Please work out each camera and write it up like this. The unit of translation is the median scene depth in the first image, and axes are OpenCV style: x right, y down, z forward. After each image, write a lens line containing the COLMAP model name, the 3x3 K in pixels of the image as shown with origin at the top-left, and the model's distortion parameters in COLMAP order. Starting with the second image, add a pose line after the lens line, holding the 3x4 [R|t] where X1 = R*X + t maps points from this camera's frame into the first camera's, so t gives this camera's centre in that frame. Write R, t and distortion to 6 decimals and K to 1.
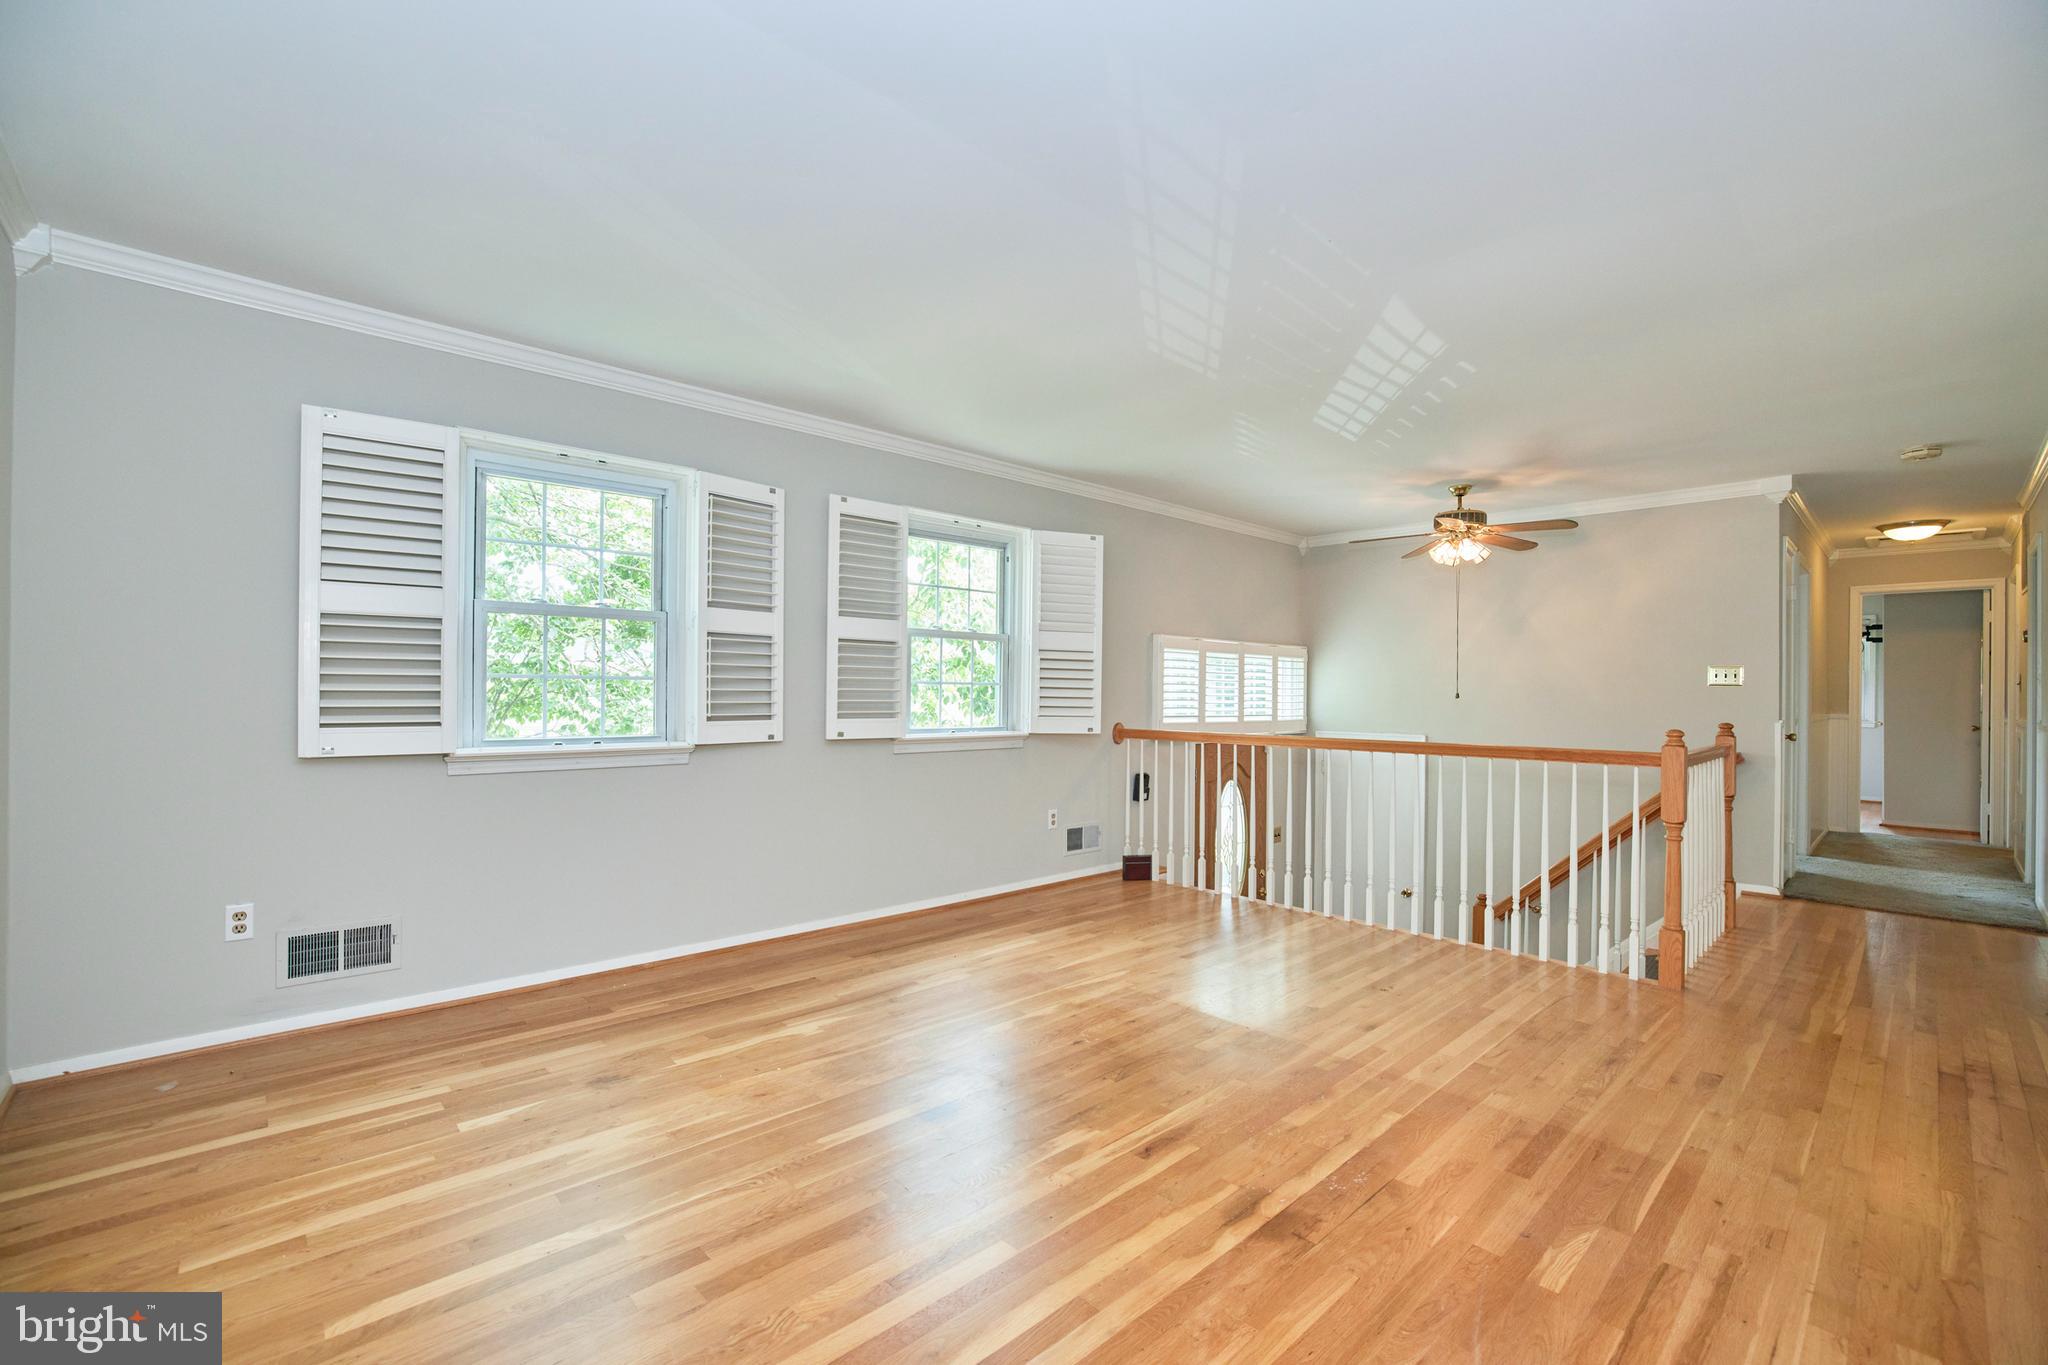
lens RADIAL K [[877.4, 0, 1035.0], [0, 877.4, 686.4], [0, 0, 1]] dist [-0.045263, 0.012055]
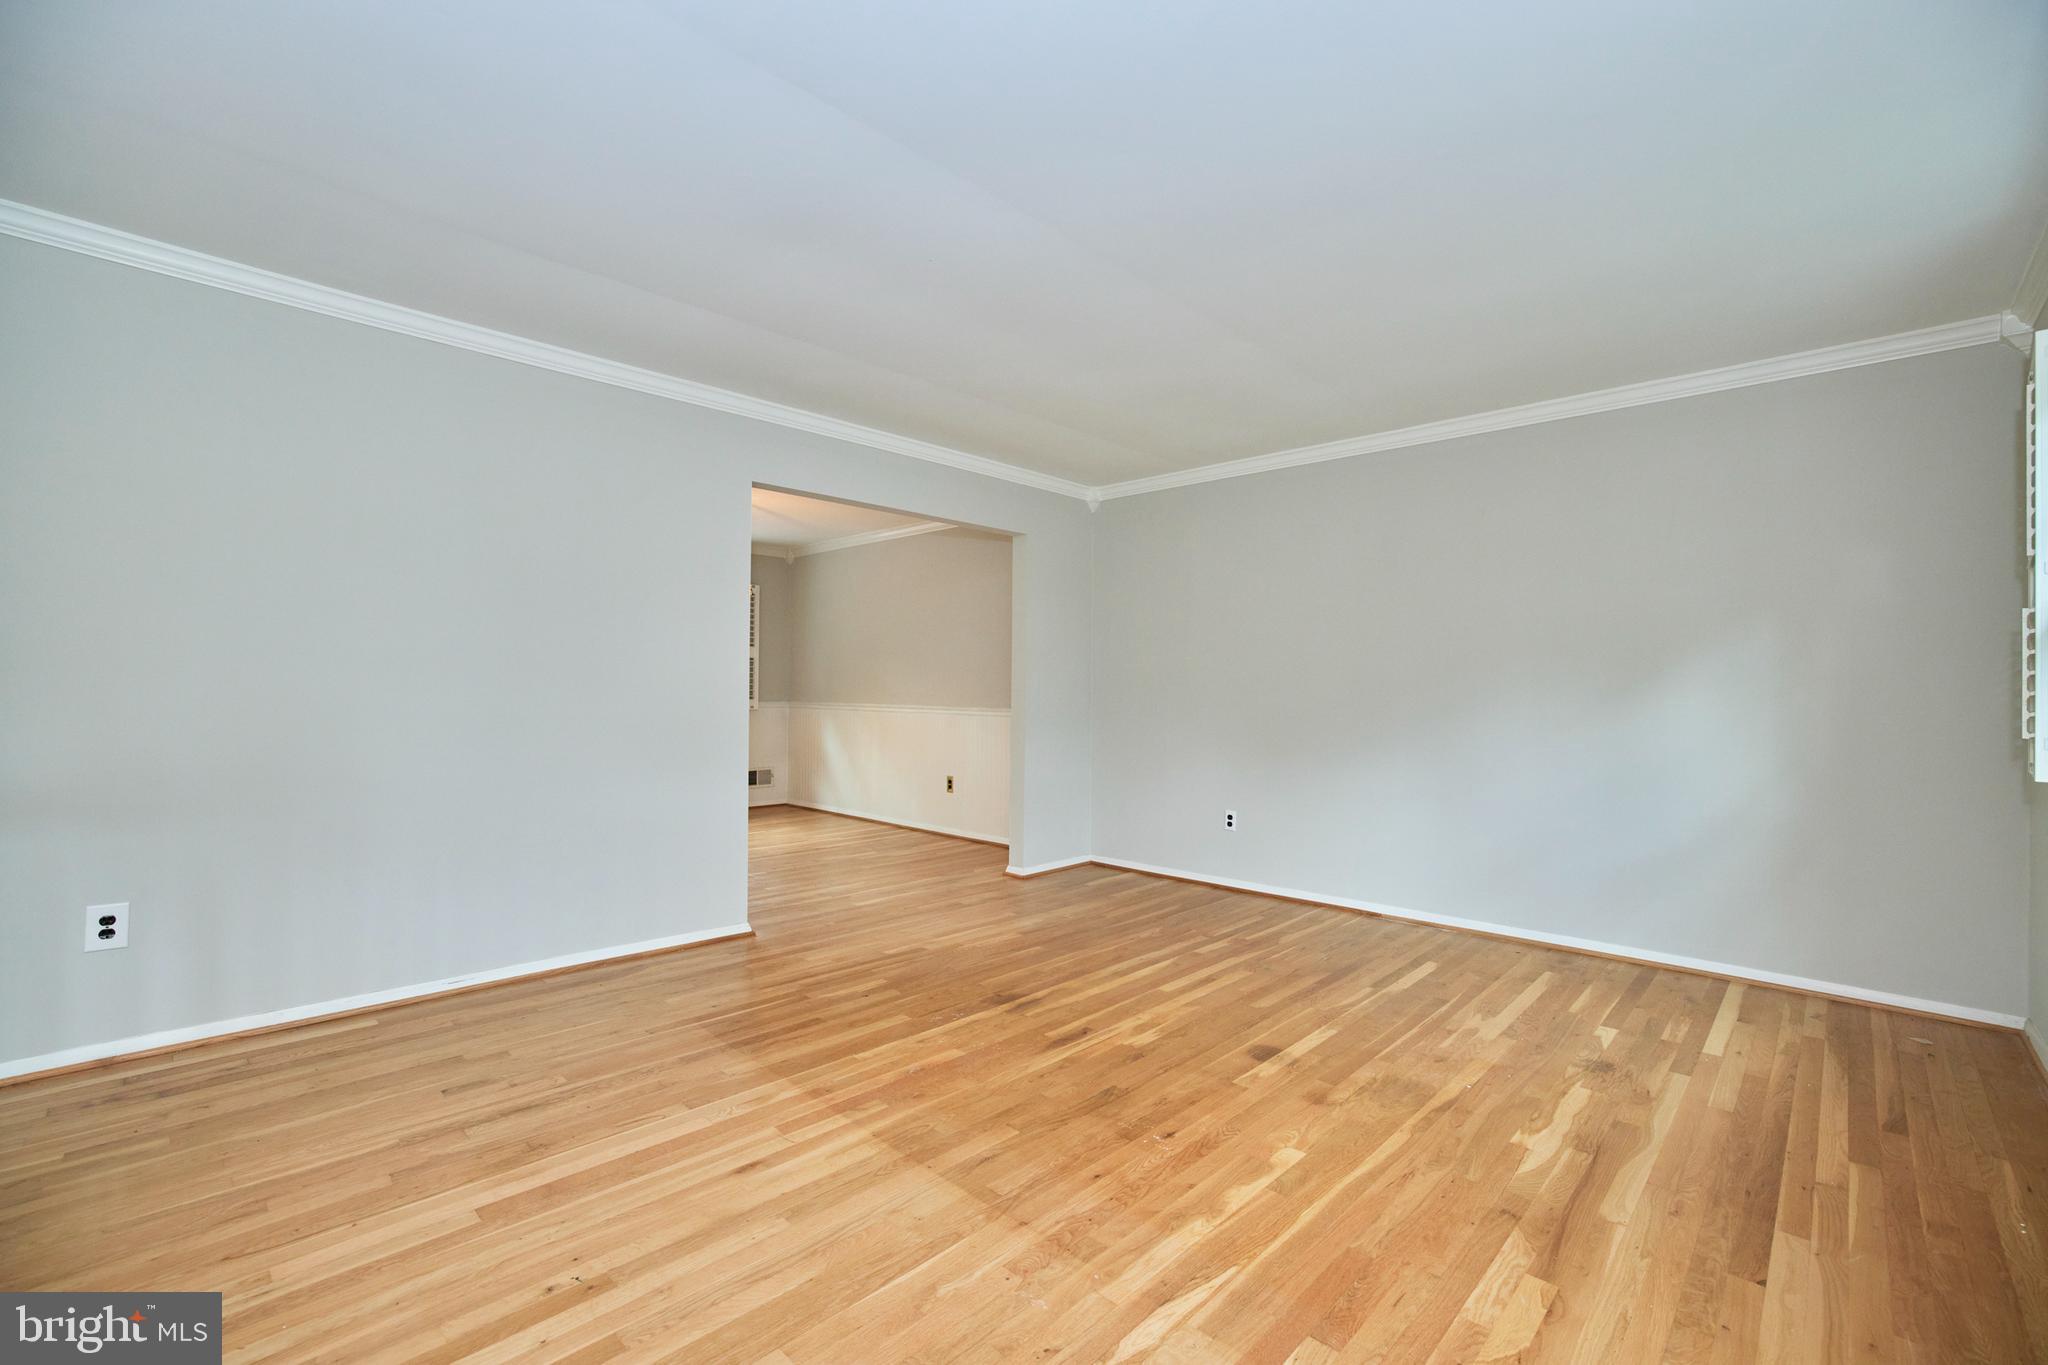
lens RADIAL K [[877.4, 0, 1036.9], [0, 877.4, 670.7], [0, 0, 1]] dist [-0.045263, 0.012055]
pose [[-0.998343, -0.024549, -0.052052, 0.209229], [-0.022985, 0.999273, -0.030432, 0.022646], [0.052761, -0.029186, -0.998181, 1.717409]]
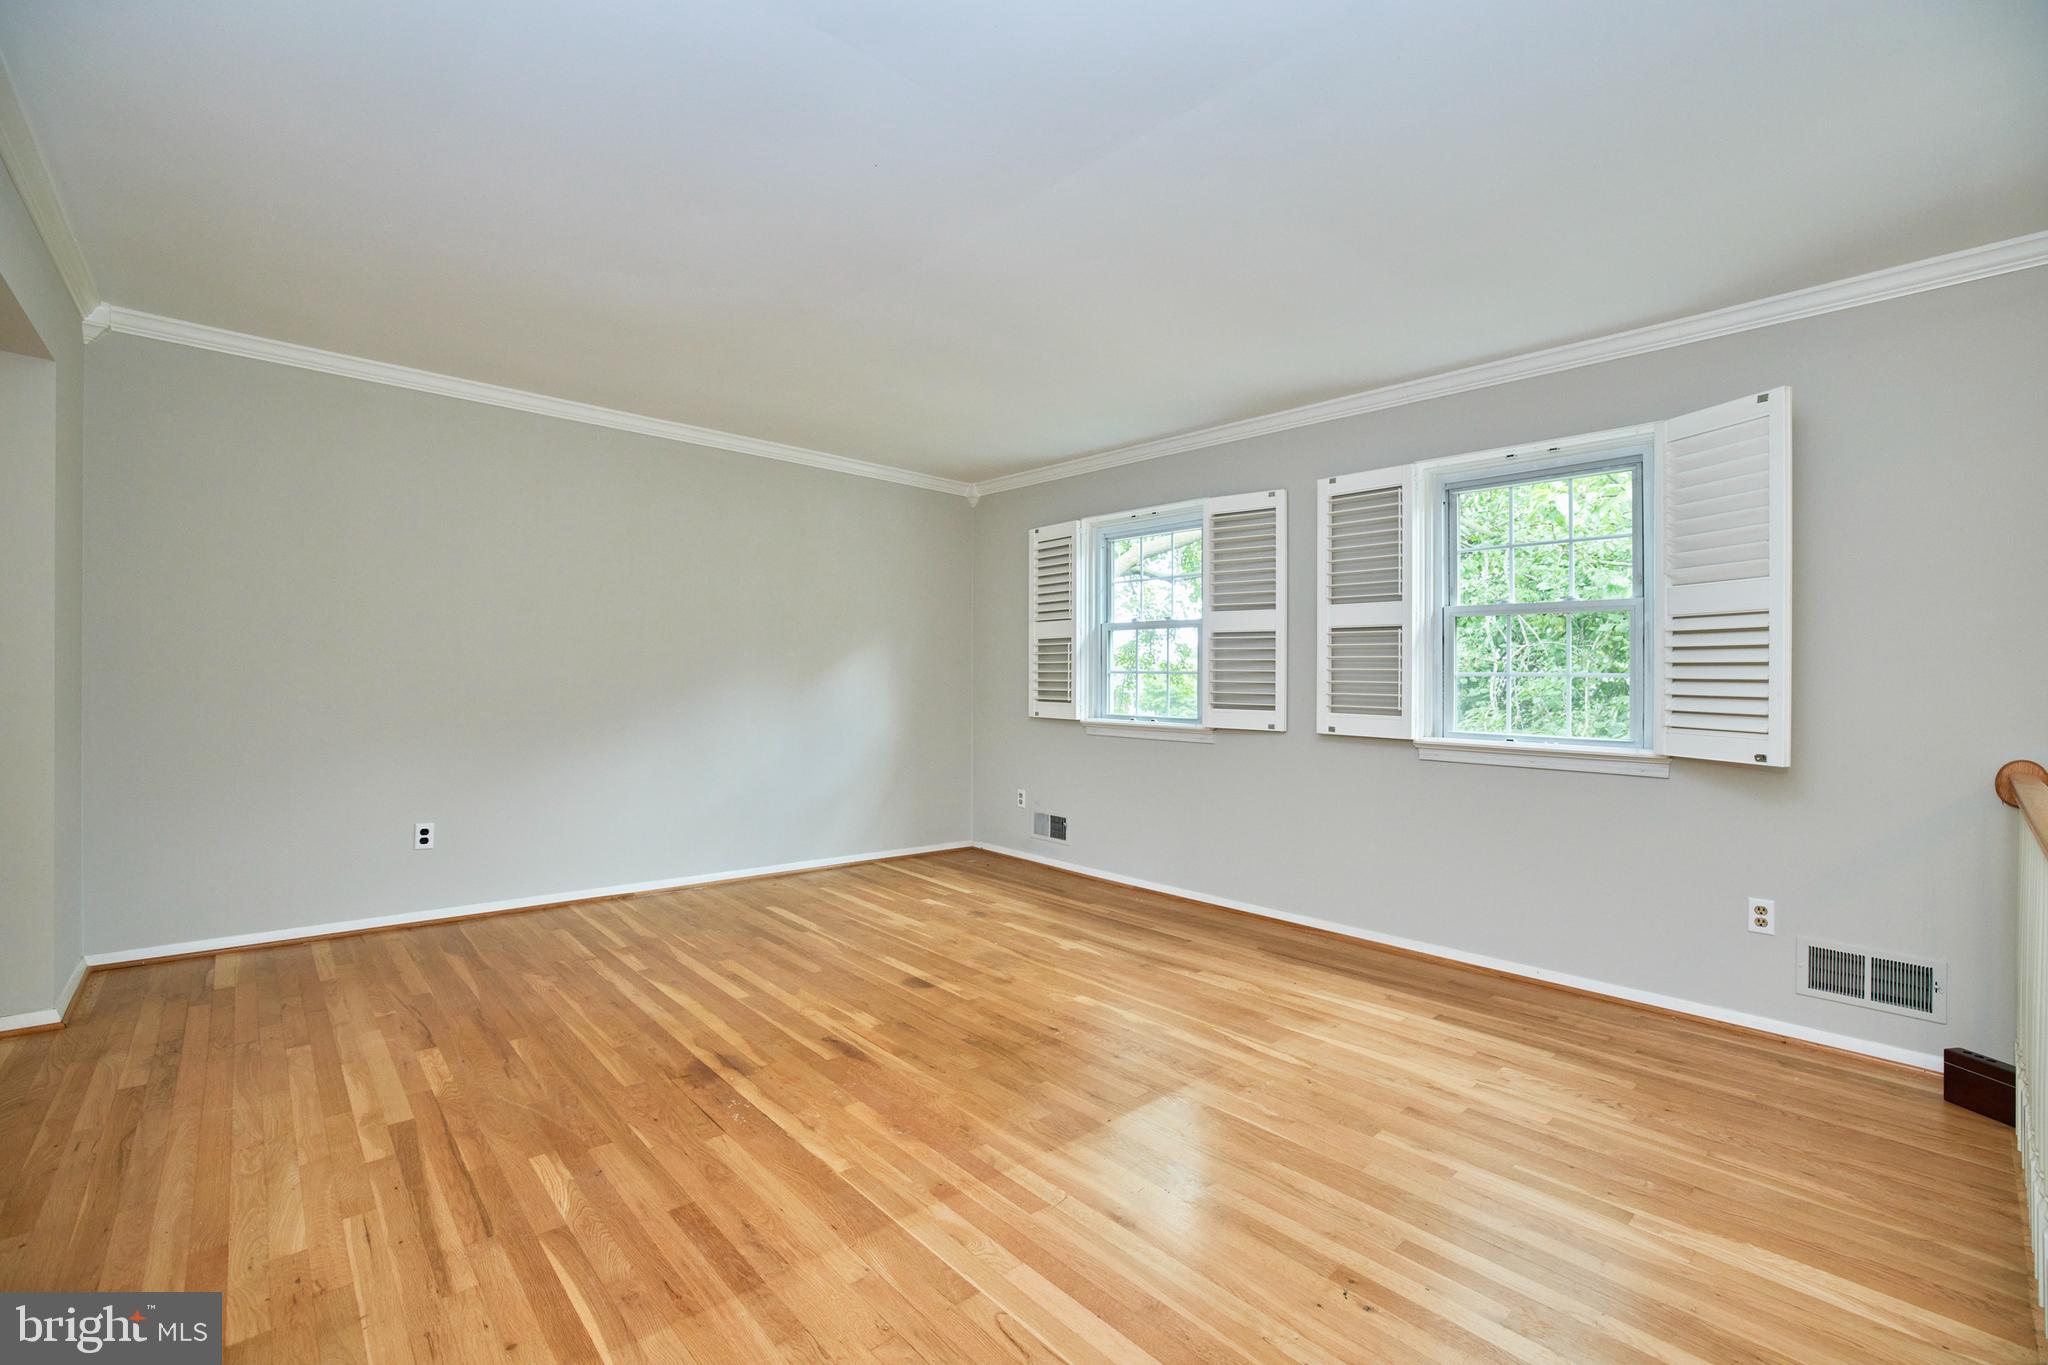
lens RADIAL K [[877.4, 0, 1030.3], [0, 877.4, 686.3], [0, 0, 1]] dist [-0.045263, 0.012055]
pose [[-0.013083, -0.005702, -0.999898, 1.007231], [-0.013723, 0.999891, -0.005523, 0.025047], [0.999820, 0.013650, -0.013160, 0.950955]]
